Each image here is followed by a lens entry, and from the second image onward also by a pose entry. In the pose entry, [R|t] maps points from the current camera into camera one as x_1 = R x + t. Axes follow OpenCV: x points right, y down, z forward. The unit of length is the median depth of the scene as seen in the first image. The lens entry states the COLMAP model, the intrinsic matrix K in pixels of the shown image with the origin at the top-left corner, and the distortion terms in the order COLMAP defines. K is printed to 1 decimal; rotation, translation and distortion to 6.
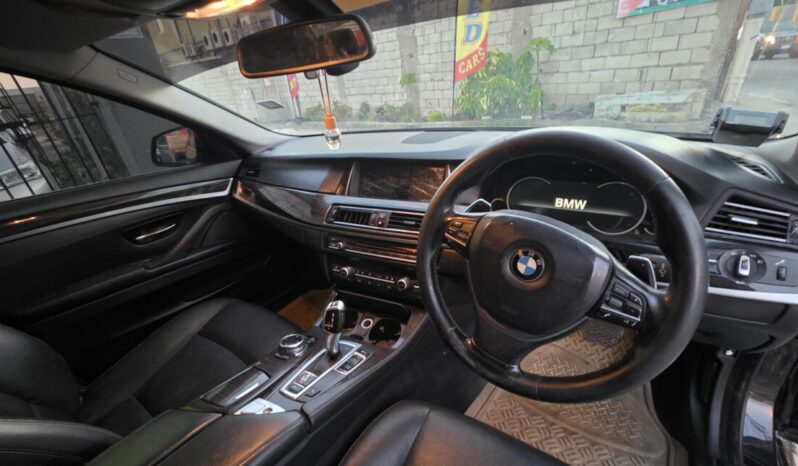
lens RADIAL K [[367.7, 0, 399.0], [0, 367.7, 233.0], [0, 0, 1]] dist [0.002320, 0.000486]
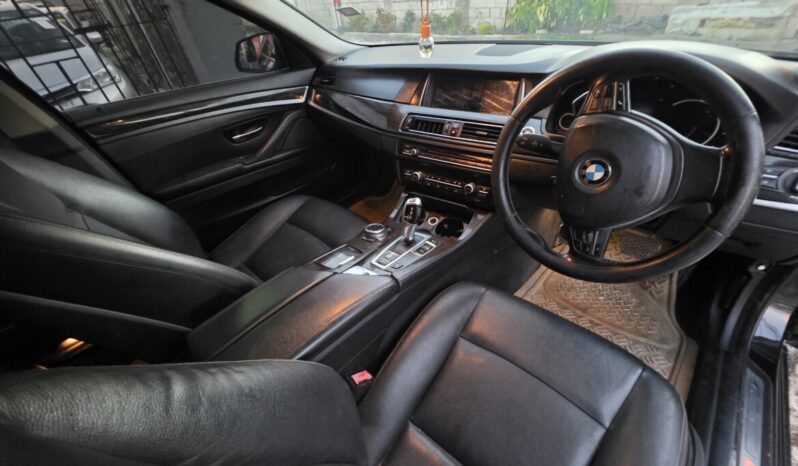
lens RADIAL K [[350.1, 0, 396.9], [0, 350.1, 232.9], [0, 0, 1]] dist [0.002144, 0.000477]
pose [[0.993203, 0.075212, -0.088829, -0.095638], [-0.053609, 0.973009, 0.224454, 0.036753], [0.103313, -0.218167, 0.970428, -0.102729]]
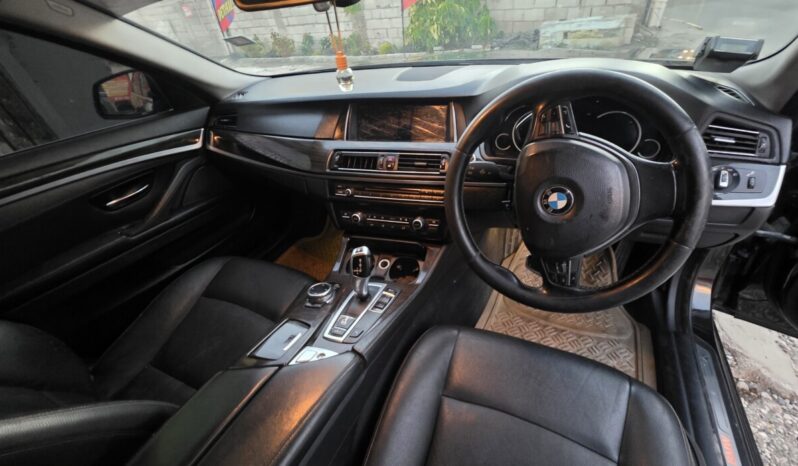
lens RADIAL K [[353.1, 0, 423.0], [0, 353.1, 231.5], [0, 0, 1]] dist [0.003433, 0.000208]
pose [[0.980901, -0.109802, 0.160550, -0.124962], [0.080642, 0.980715, 0.178029, -0.015026], [-0.177002, -0.161682, 0.970839, 0.015733]]
